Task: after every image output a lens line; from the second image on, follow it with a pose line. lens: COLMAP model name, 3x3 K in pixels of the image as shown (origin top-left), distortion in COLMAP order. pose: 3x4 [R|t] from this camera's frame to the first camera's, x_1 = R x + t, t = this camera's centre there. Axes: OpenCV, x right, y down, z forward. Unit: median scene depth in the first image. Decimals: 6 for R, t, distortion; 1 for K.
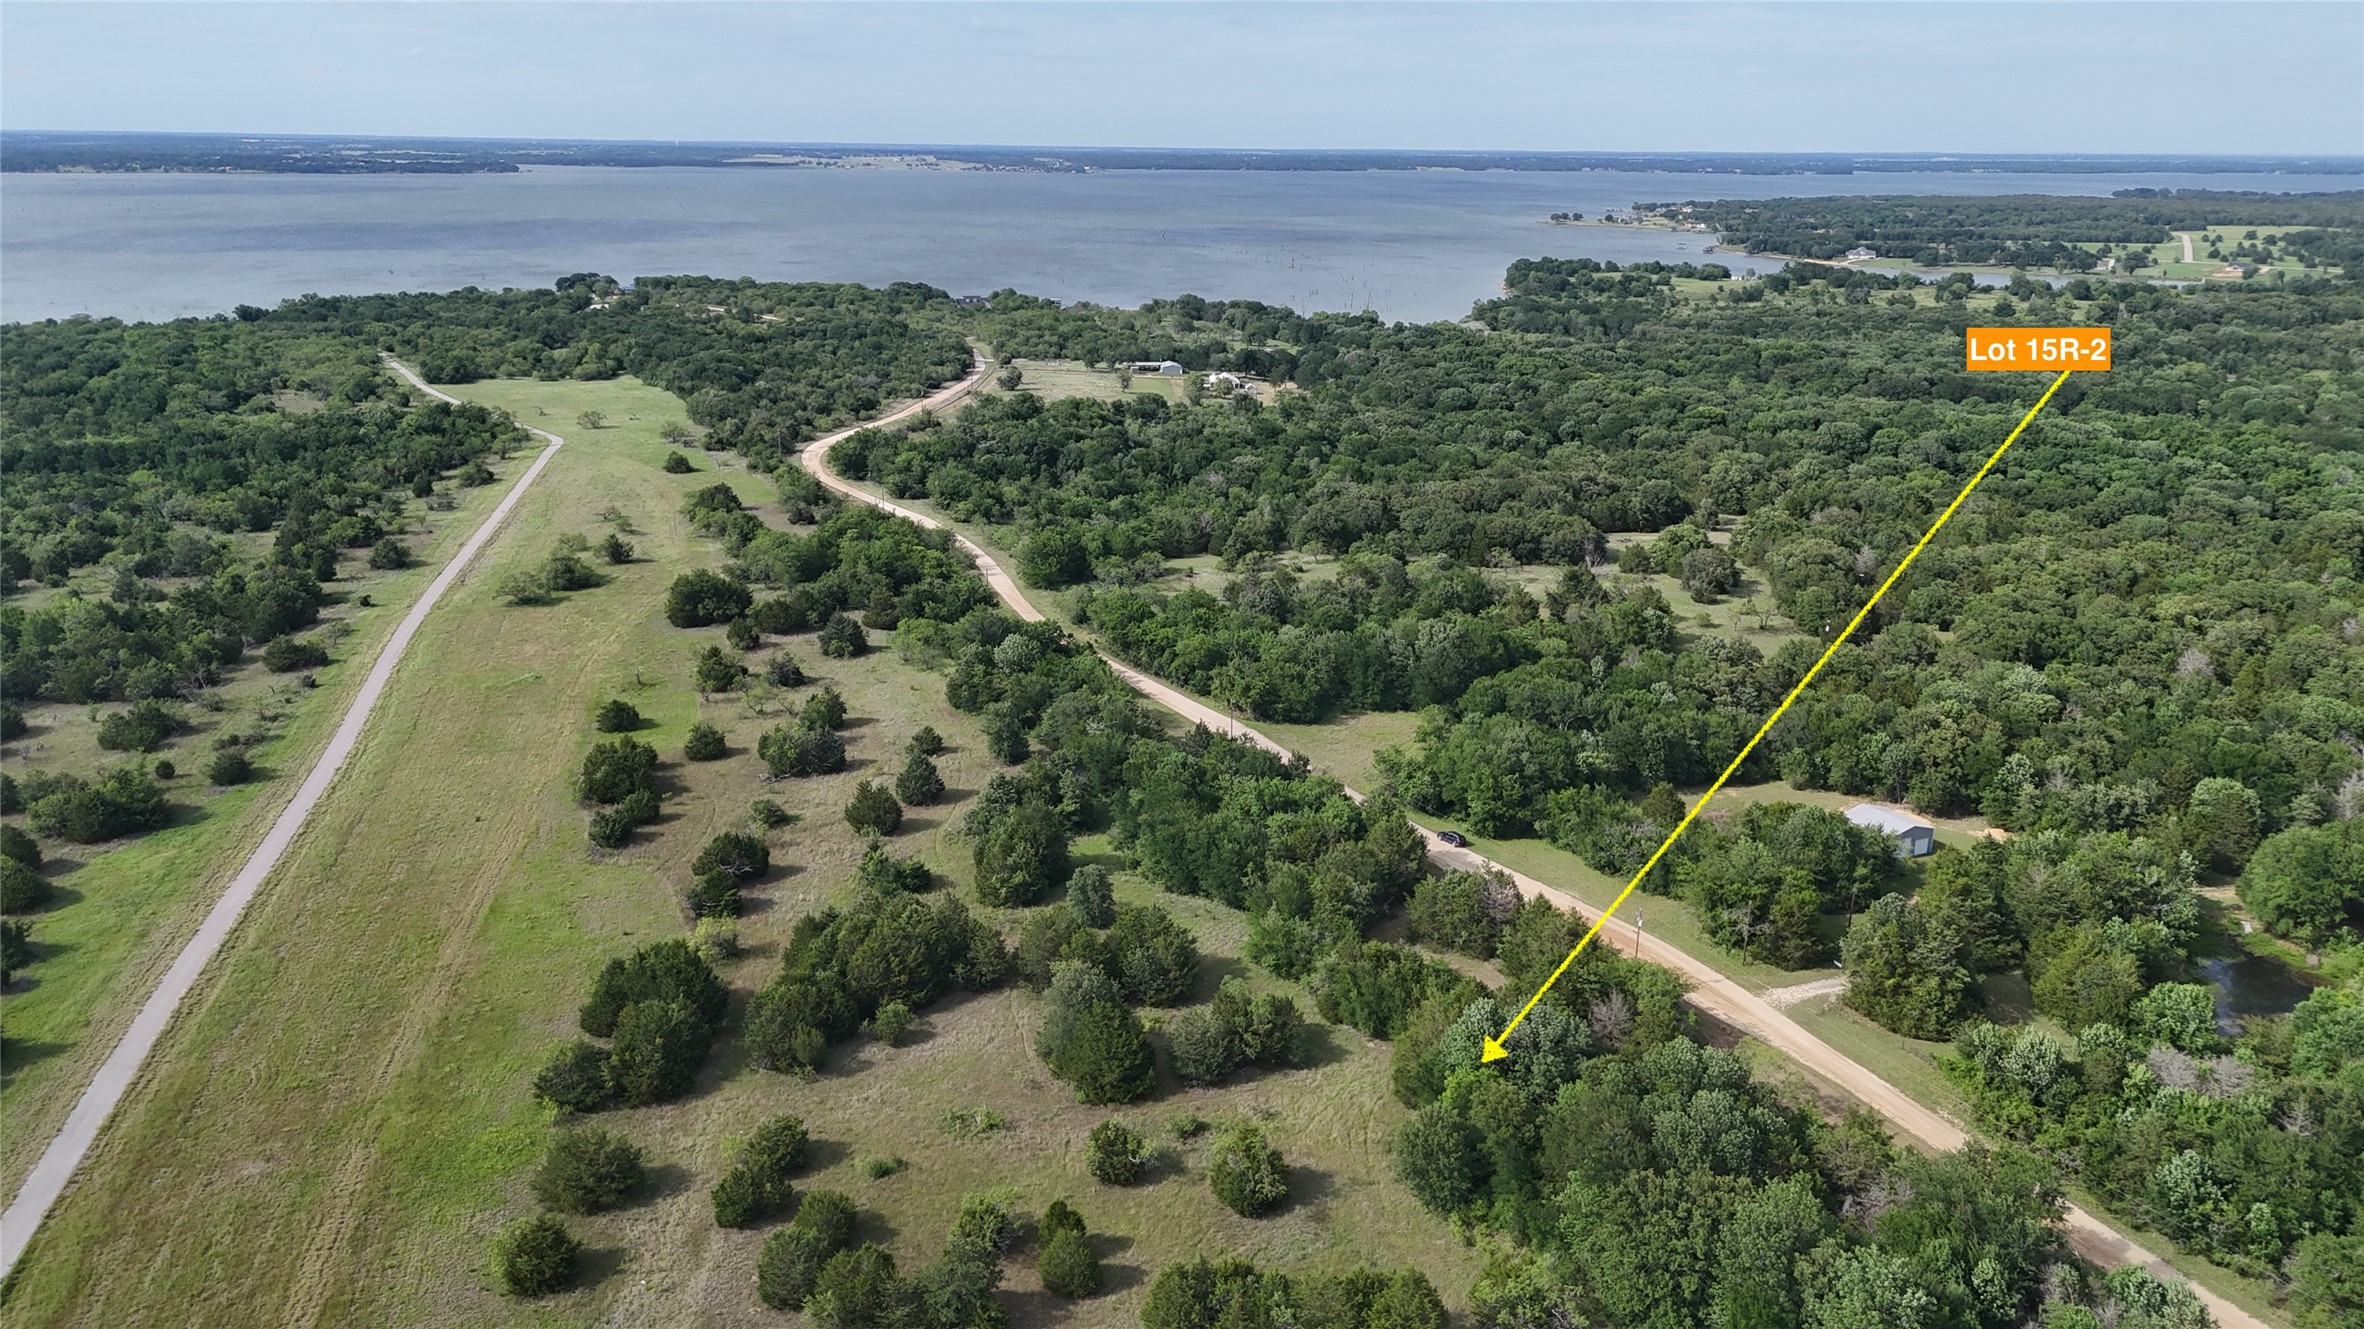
lens RADIAL K [[1733.6, 0, 1183.1], [0, 1733.6, 660.2], [0, 0, 1]] dist [0.068028, -0.063766]
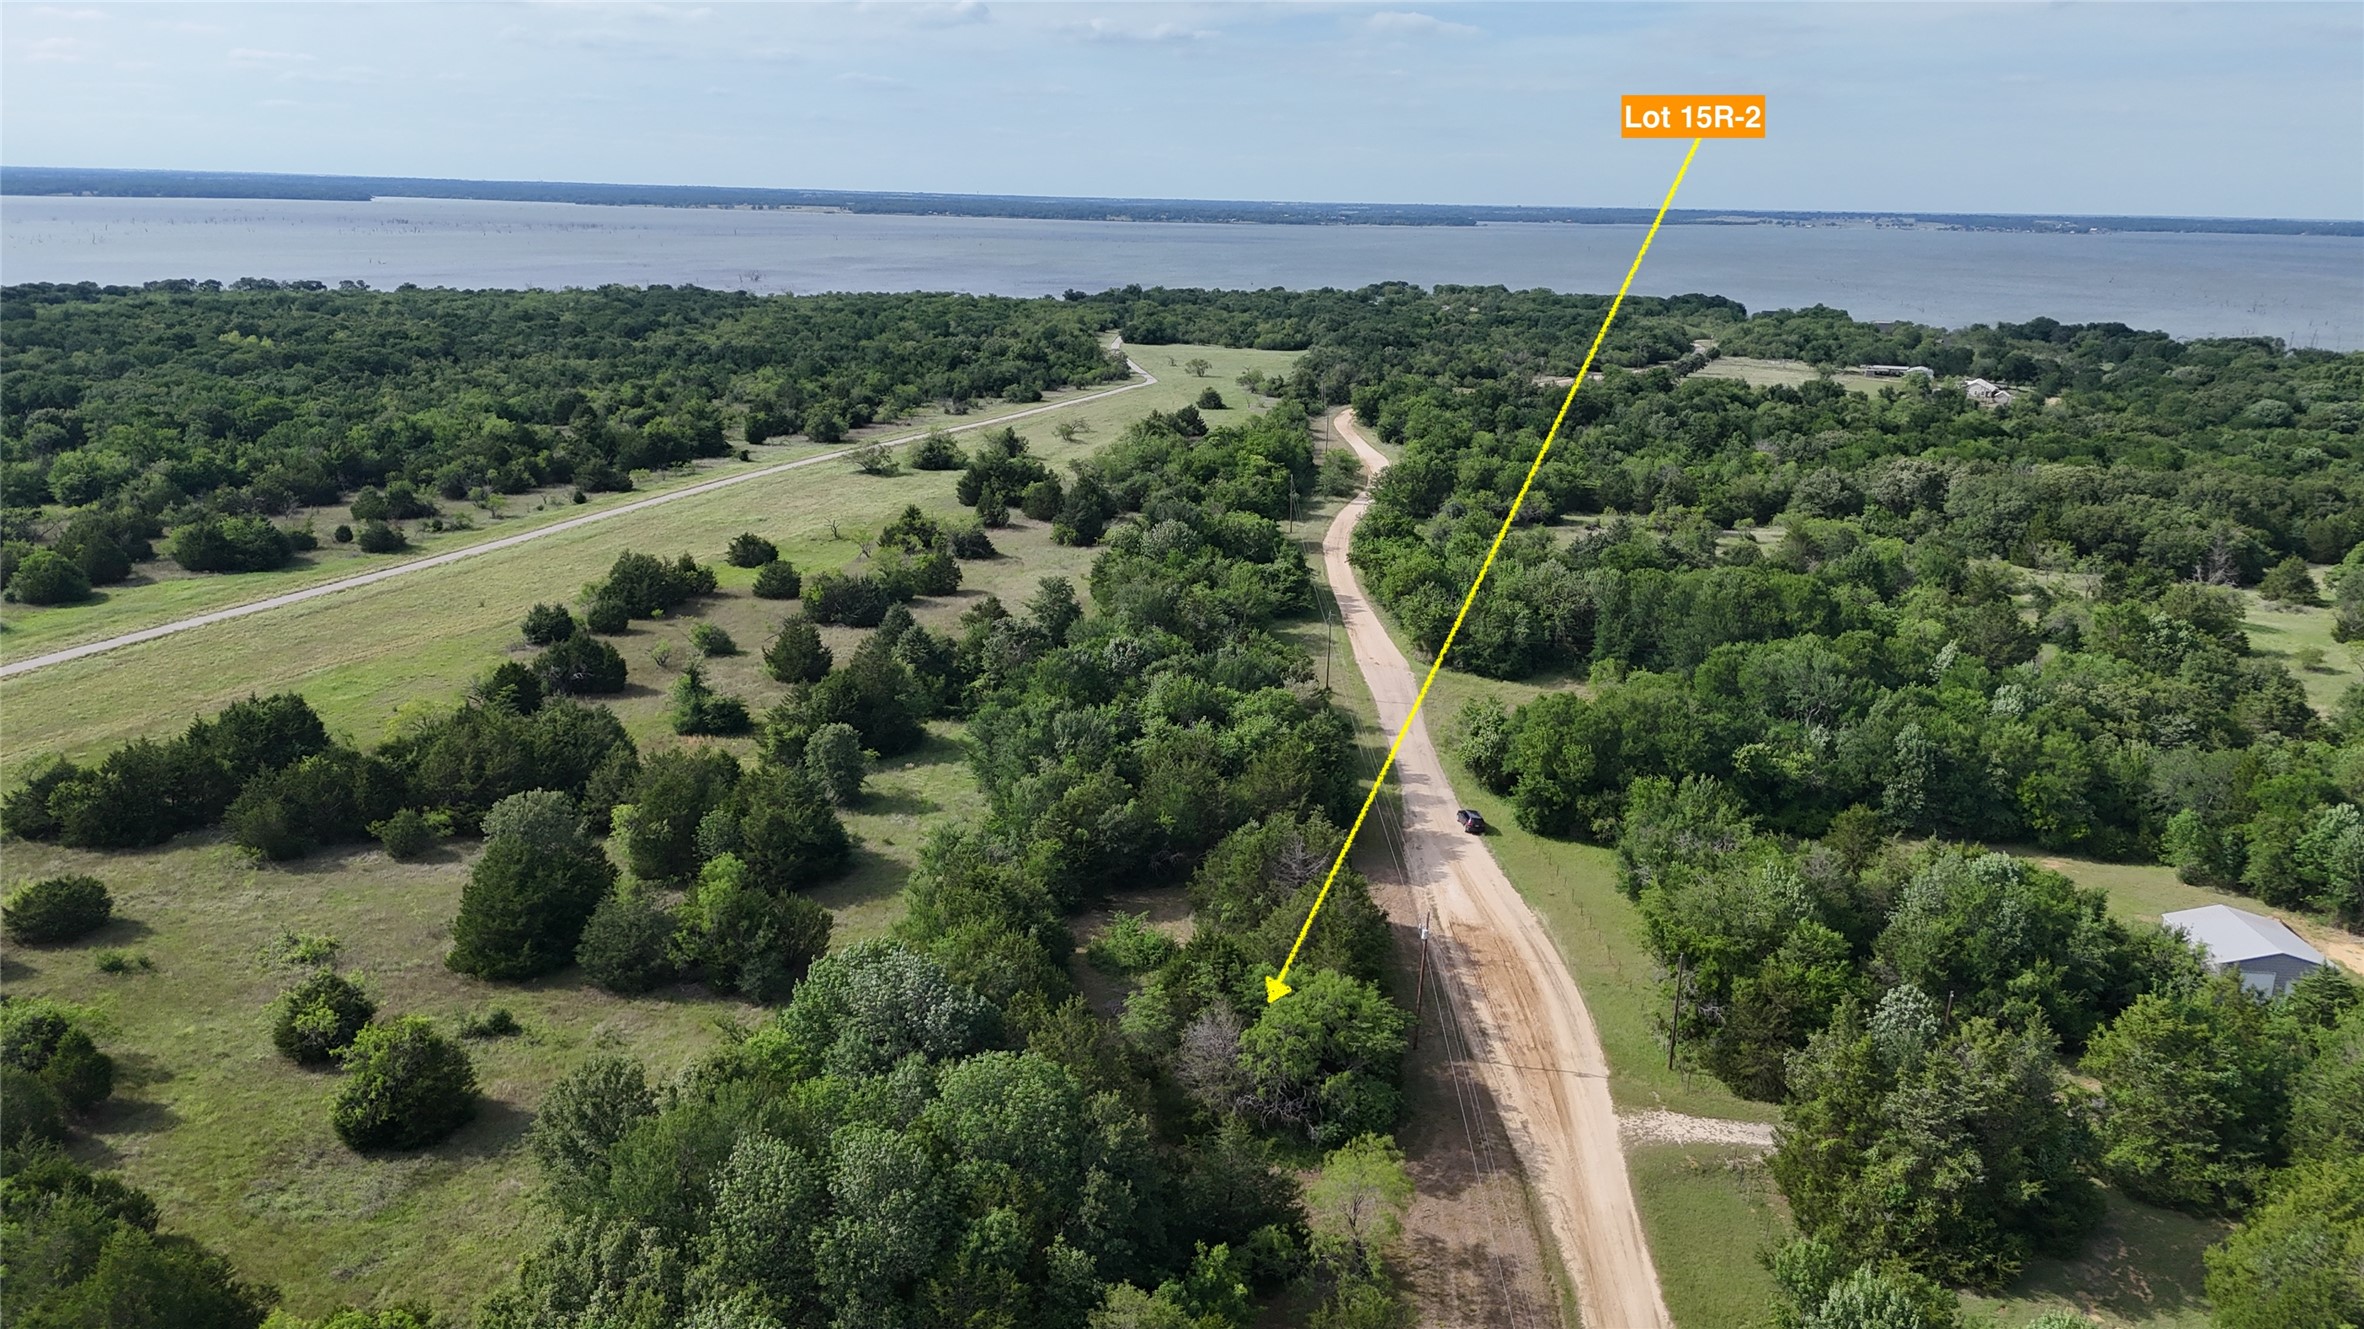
lens RADIAL K [[1733.6, 0, 1184.4], [0, 1733.6, 675.7], [0, 0, 1]] dist [0.068028, -0.063766]
pose [[0.861937, 0.143101, -0.486402, 0.355072], [-0.156983, 0.987524, 0.012348, 0.053394], [0.482101, 0.065714, 0.873648, 0.338145]]
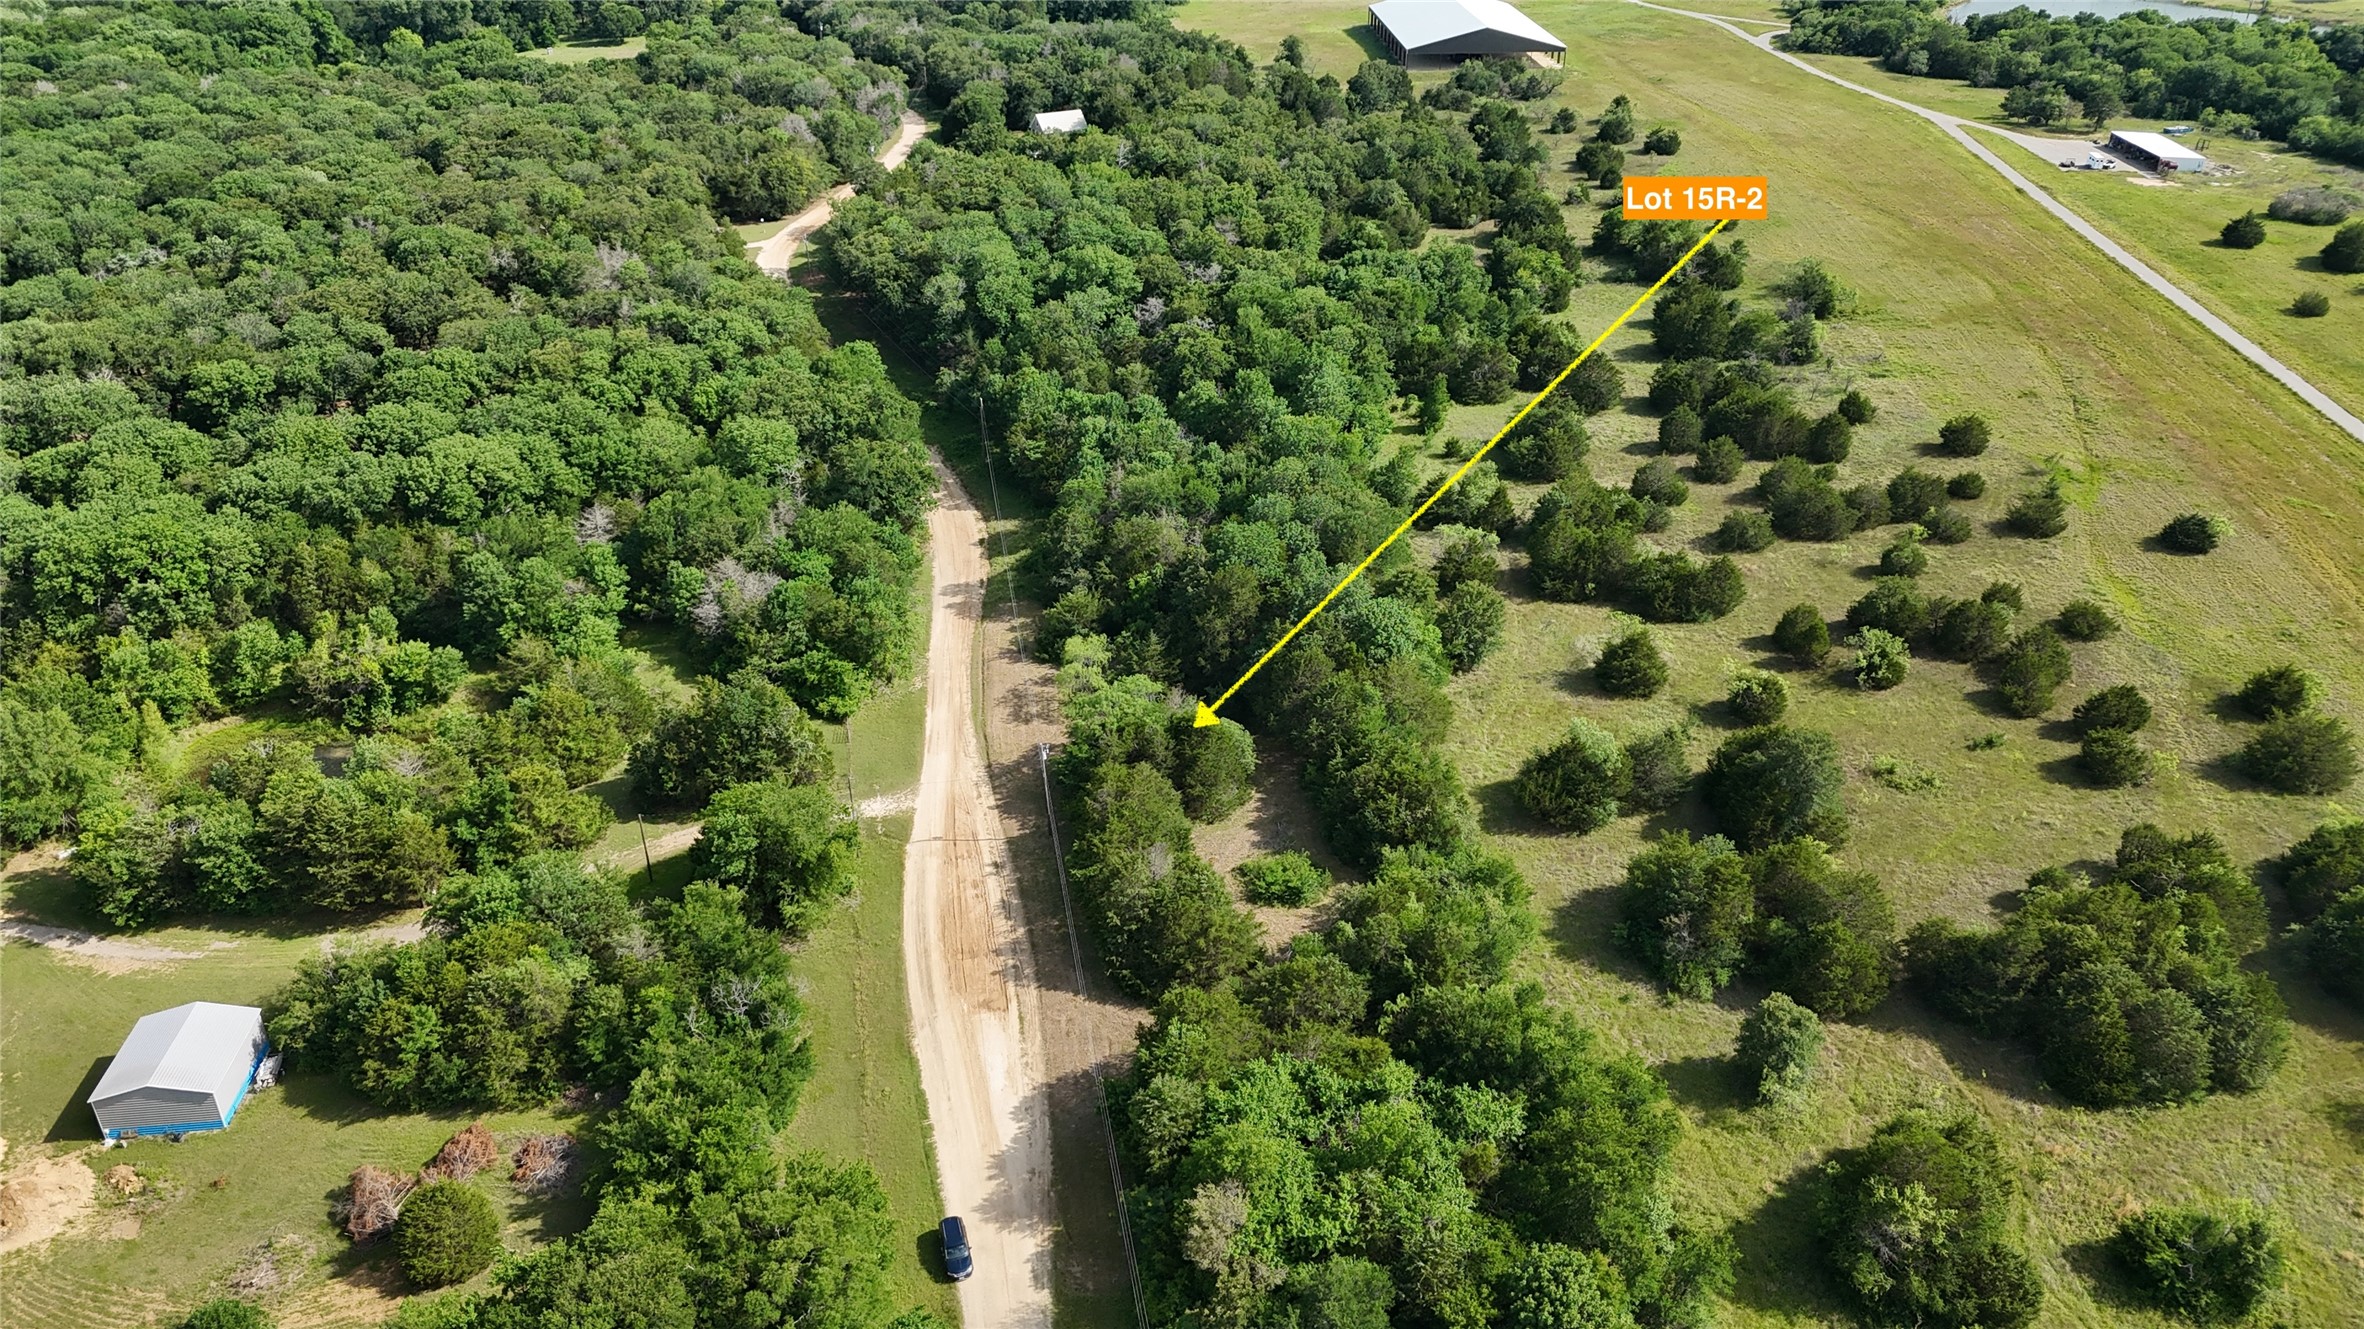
lens RADIAL K [[1733.6, 0, 1177.5], [0, 1733.6, 676.7], [0, 0, 1]] dist [0.068028, -0.063766]
pose [[-0.935470, -0.182208, 0.302814, -0.015566], [0.090600, 0.704564, 0.703833, -0.316015], [-0.341596, 0.685849, -0.642591, 1.109146]]
